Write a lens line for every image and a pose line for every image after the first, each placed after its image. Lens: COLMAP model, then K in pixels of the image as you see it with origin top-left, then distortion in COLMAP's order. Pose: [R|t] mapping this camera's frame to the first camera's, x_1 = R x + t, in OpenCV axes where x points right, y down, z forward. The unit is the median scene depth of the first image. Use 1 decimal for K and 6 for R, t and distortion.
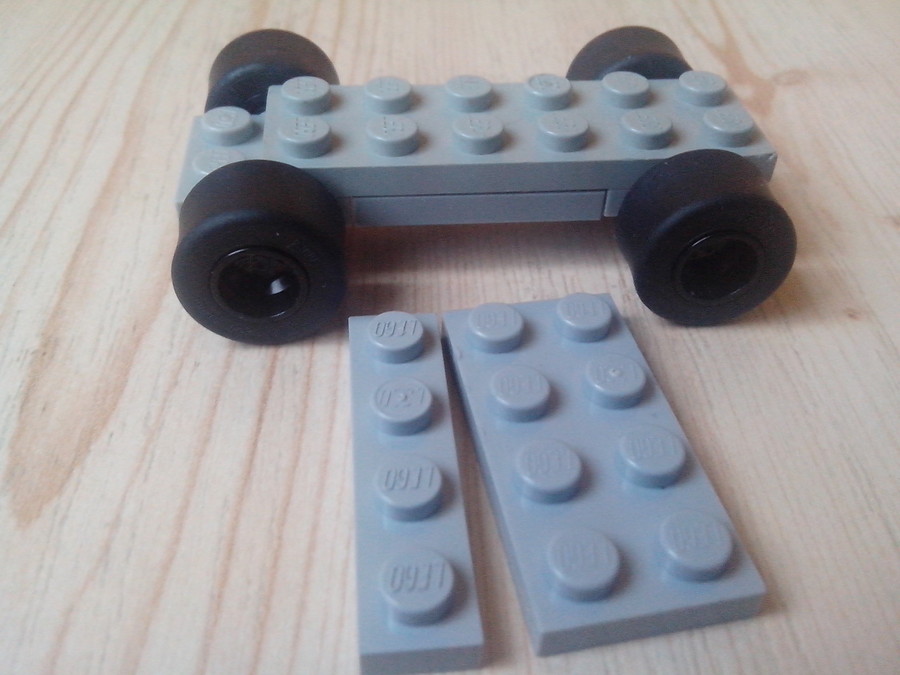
lens RADIAL K [[874.5, 0, 447.7], [0, 874.5, 318.1], [0, 0, 1]] dist [0.079520, -0.262112]
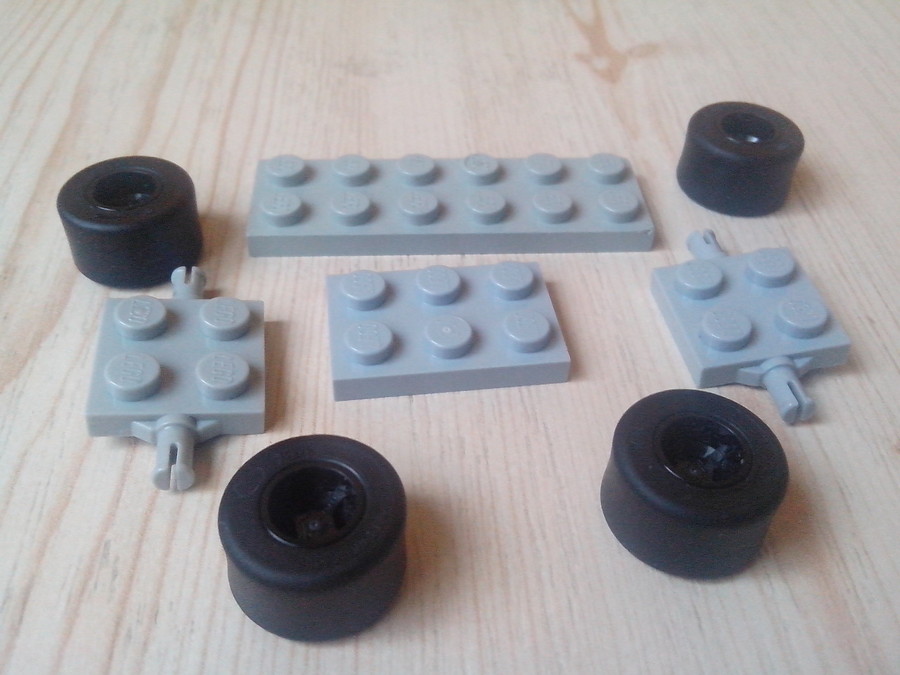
lens RADIAL K [[874.5, 0, 447.7], [0, 874.5, 318.1], [0, 0, 1]] dist [0.079520, -0.262112]
pose [[0.999695, -0.014564, 0.019960, 0.163904], [0.013913, 0.999379, 0.032386, 0.069545], [-0.020420, -0.032099, 0.999276, -0.300270]]
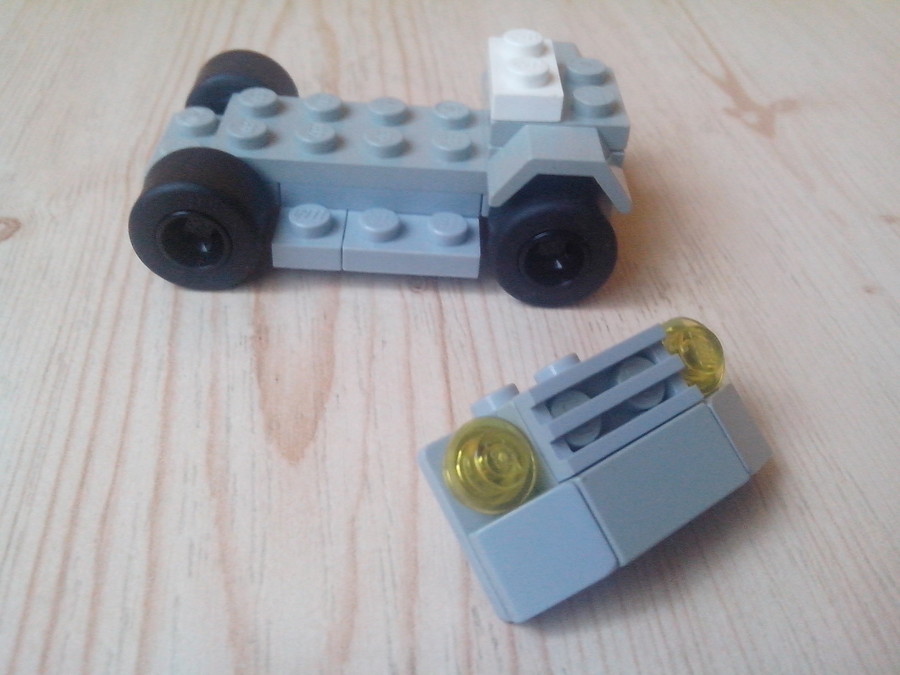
lens RADIAL K [[874.5, 0, 447.7], [0, 874.5, 318.1], [0, 0, 1]] dist [0.079520, -0.262112]
pose [[0.995573, -0.032729, 0.088106, -0.317814], [0.034648, 0.999193, -0.020340, 0.048592], [-0.087370, 0.023303, 0.995903, -0.275509]]
